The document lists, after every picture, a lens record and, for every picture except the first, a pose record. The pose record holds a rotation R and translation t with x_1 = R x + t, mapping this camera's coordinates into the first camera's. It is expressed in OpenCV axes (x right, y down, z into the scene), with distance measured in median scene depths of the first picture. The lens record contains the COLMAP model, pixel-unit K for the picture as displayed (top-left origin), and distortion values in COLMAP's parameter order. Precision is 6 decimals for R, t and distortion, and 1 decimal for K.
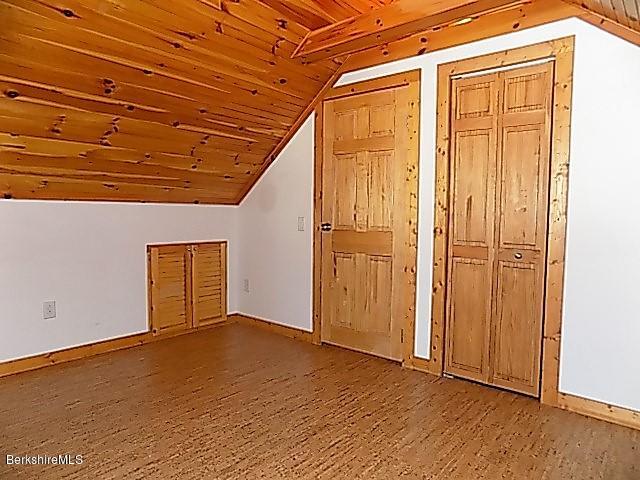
lens RADIAL K [[428.5, 0, 318.7], [0, 428.5, 237.4], [0, 0, 1]] dist [-0.085376, 0.087299]
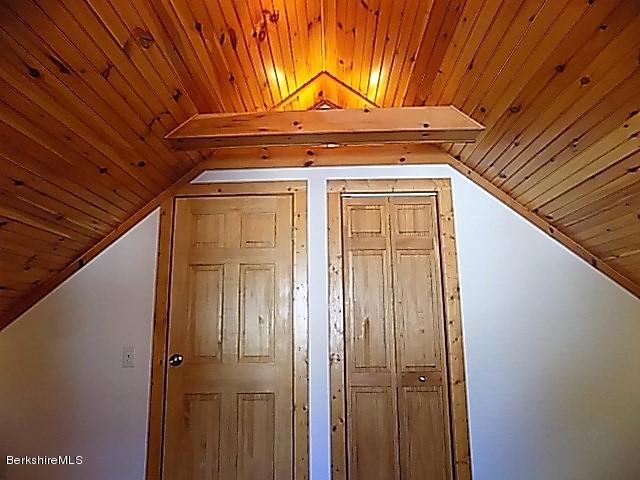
lens RADIAL K [[428.5, 0, 318.7], [0, 428.5, 237.4], [0, 0, 1]] dist [-0.085376, 0.087299]
pose [[0.784827, 0.099742, 0.611636, -0.318869], [0.060757, 0.969824, -0.236115, -0.052439], [-0.616730, 0.222471, 0.755084, 0.302961]]
